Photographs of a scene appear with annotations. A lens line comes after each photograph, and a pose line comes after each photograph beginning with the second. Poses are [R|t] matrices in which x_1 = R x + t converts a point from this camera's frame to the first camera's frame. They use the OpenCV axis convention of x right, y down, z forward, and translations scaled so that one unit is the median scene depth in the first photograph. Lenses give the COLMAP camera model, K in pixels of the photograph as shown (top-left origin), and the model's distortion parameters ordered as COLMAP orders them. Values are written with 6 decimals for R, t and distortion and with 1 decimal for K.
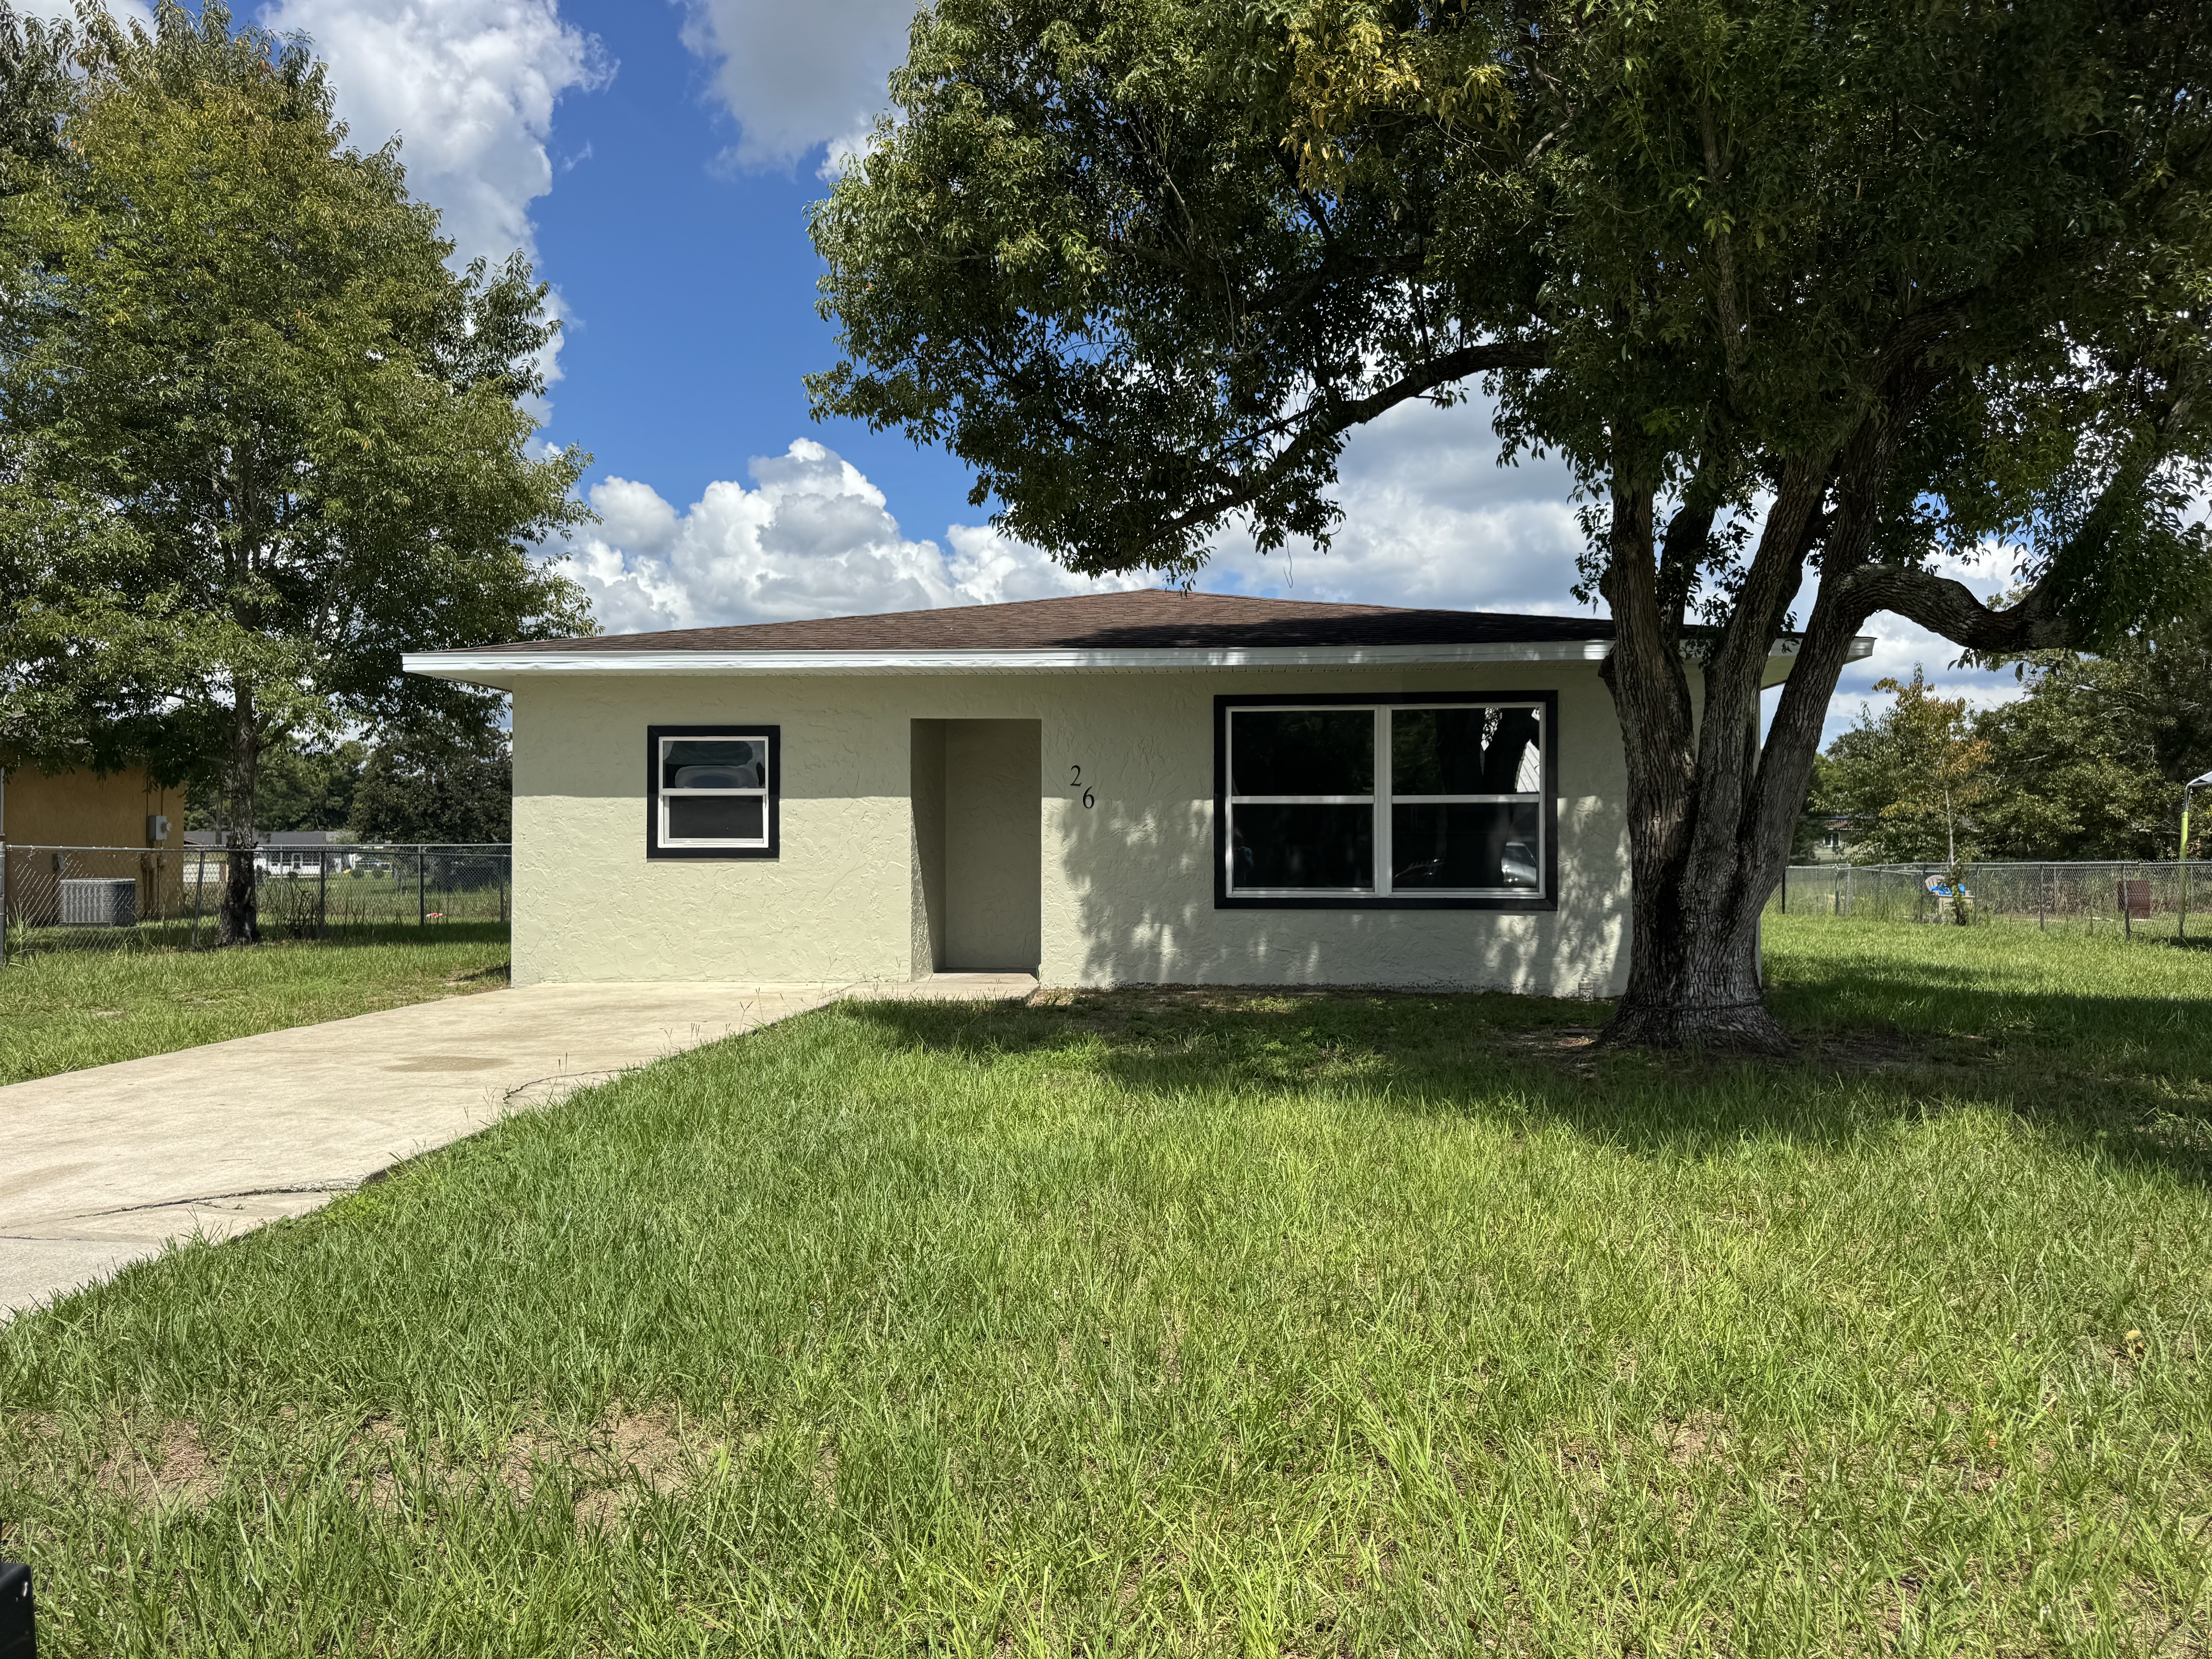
lens RADIAL K [[1565.0, 0, 1098.2], [0, 1565.0, 836.8], [0, 0, 1]] dist [0.085778, -0.129545]
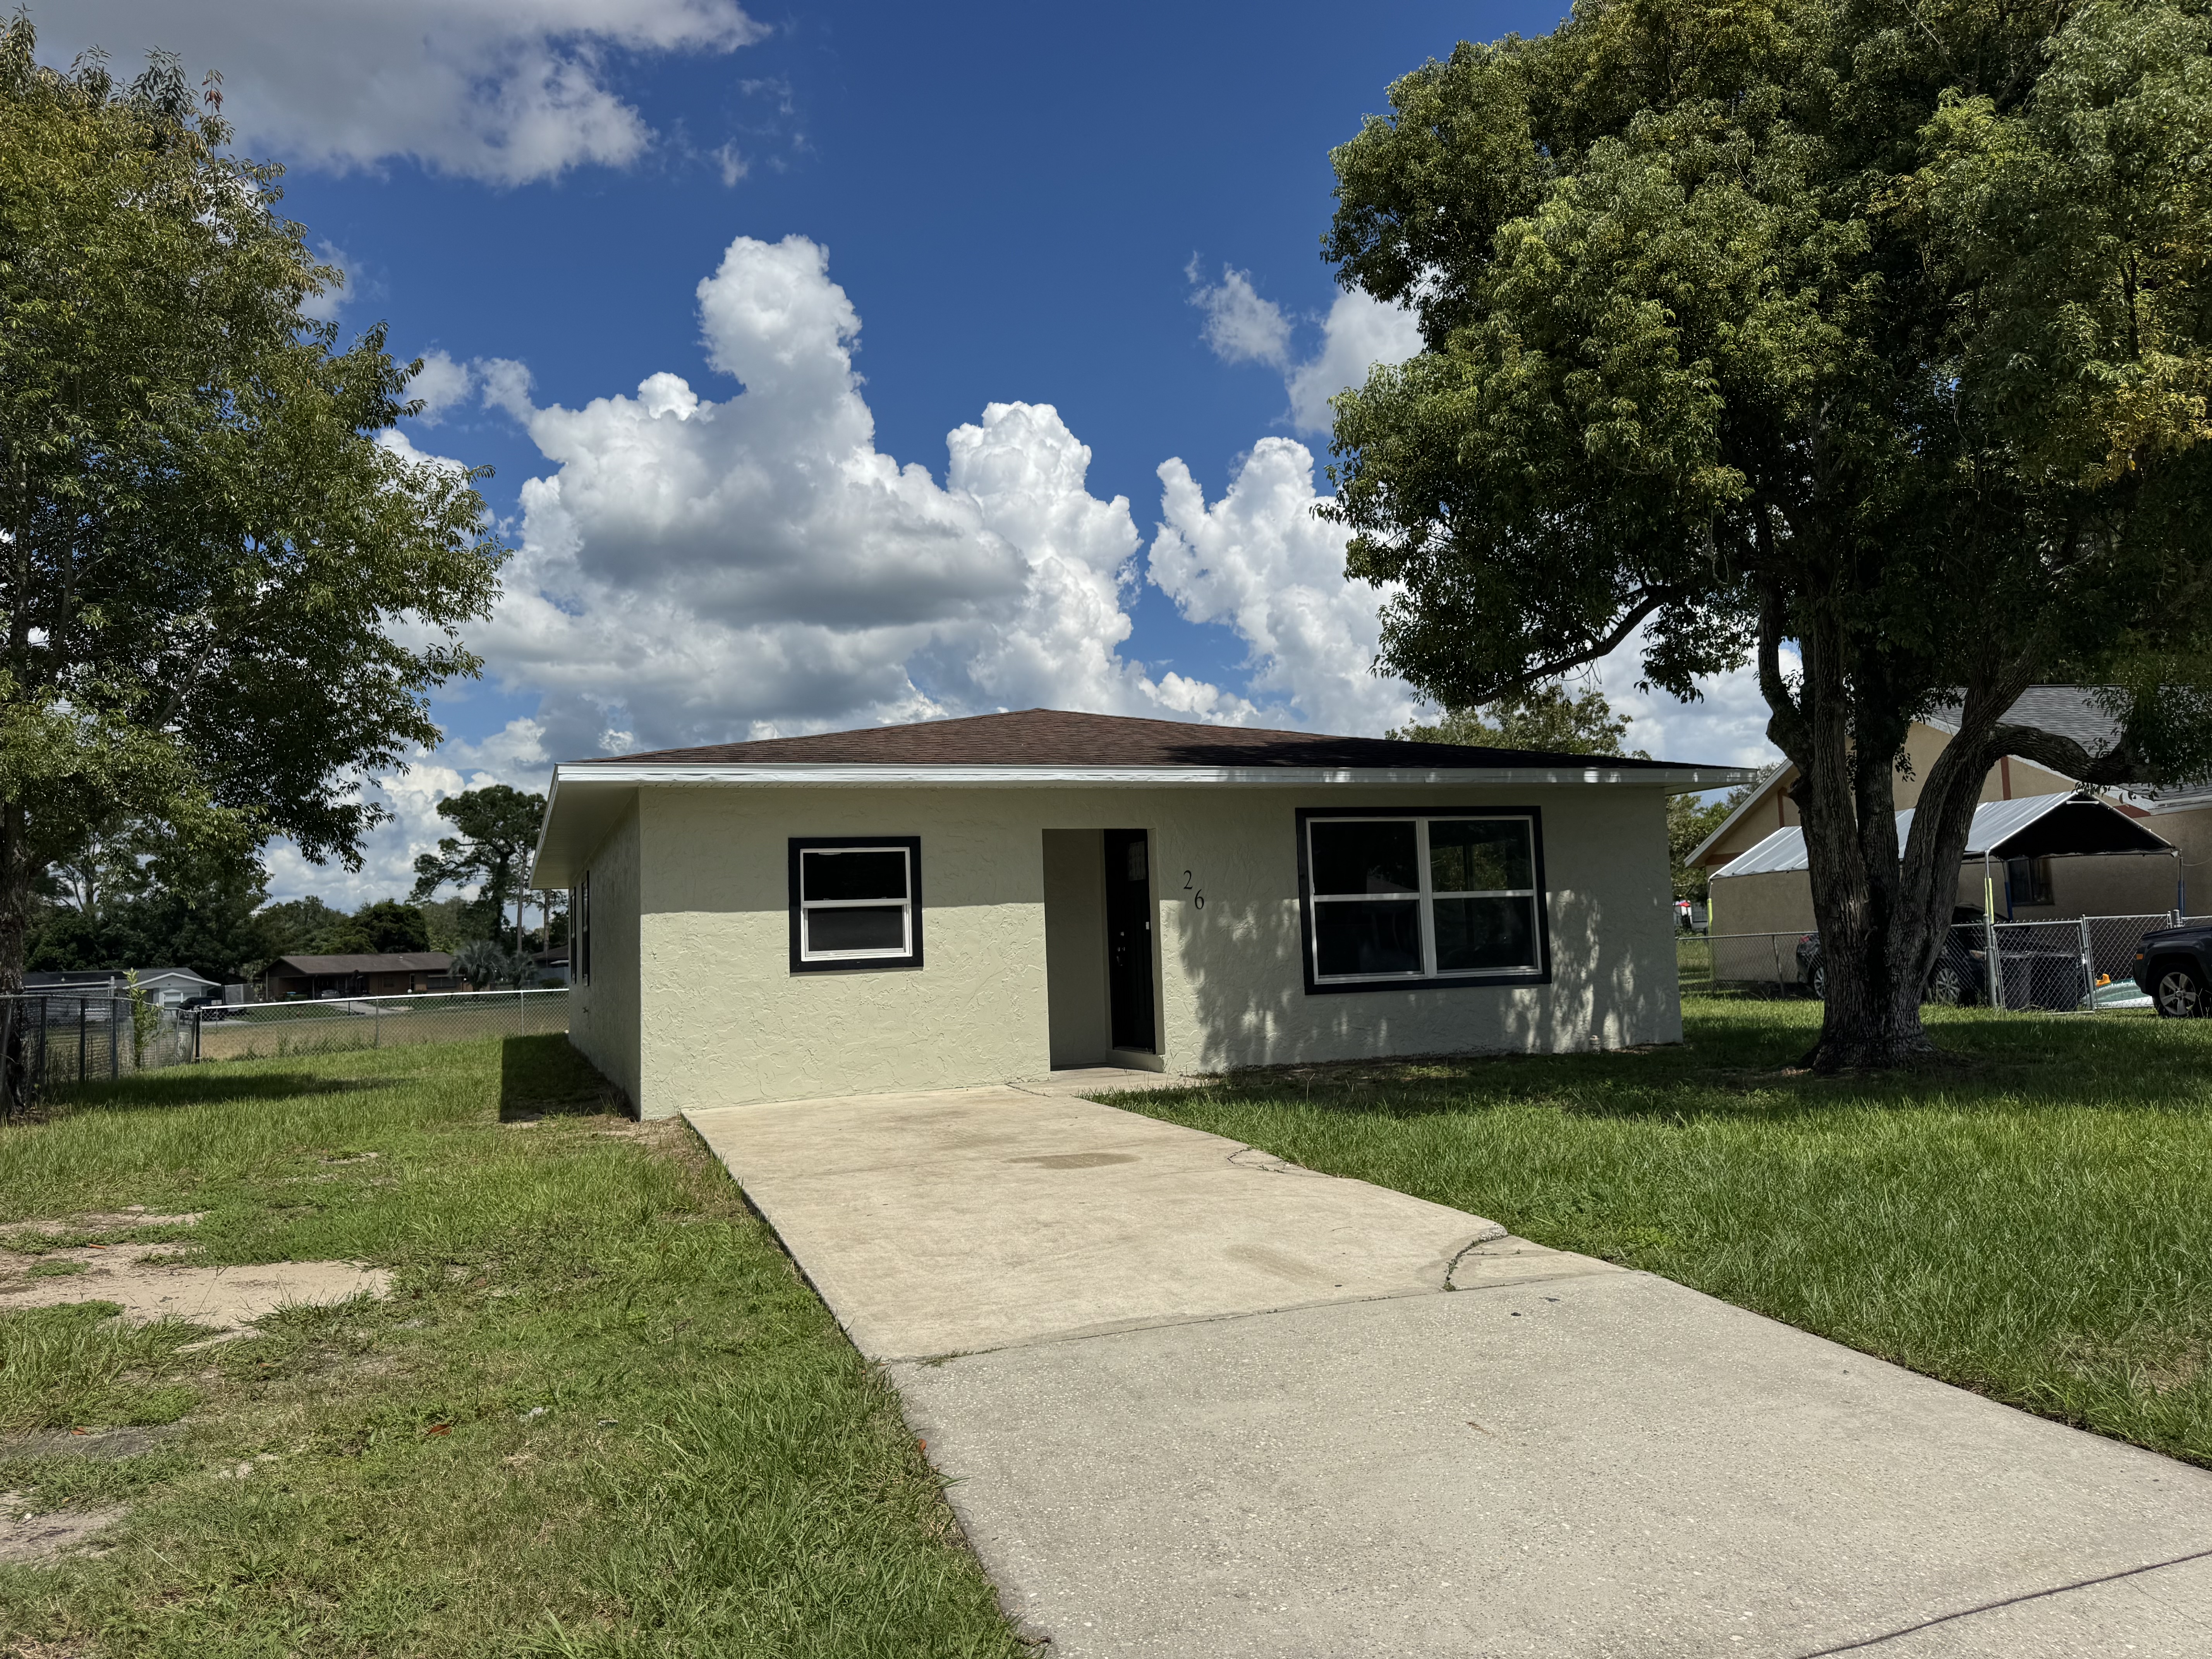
lens RADIAL K [[1576.5, 0, 1104.6], [0, 1576.5, 811.3], [0, 0, 1]] dist [0.122215, -0.176010]
pose [[0.895287, 0.002361, 0.445484, -0.565277], [0.035659, 0.996397, -0.076945, -0.003688], [-0.444060, 0.084774, 0.891977, 0.027588]]
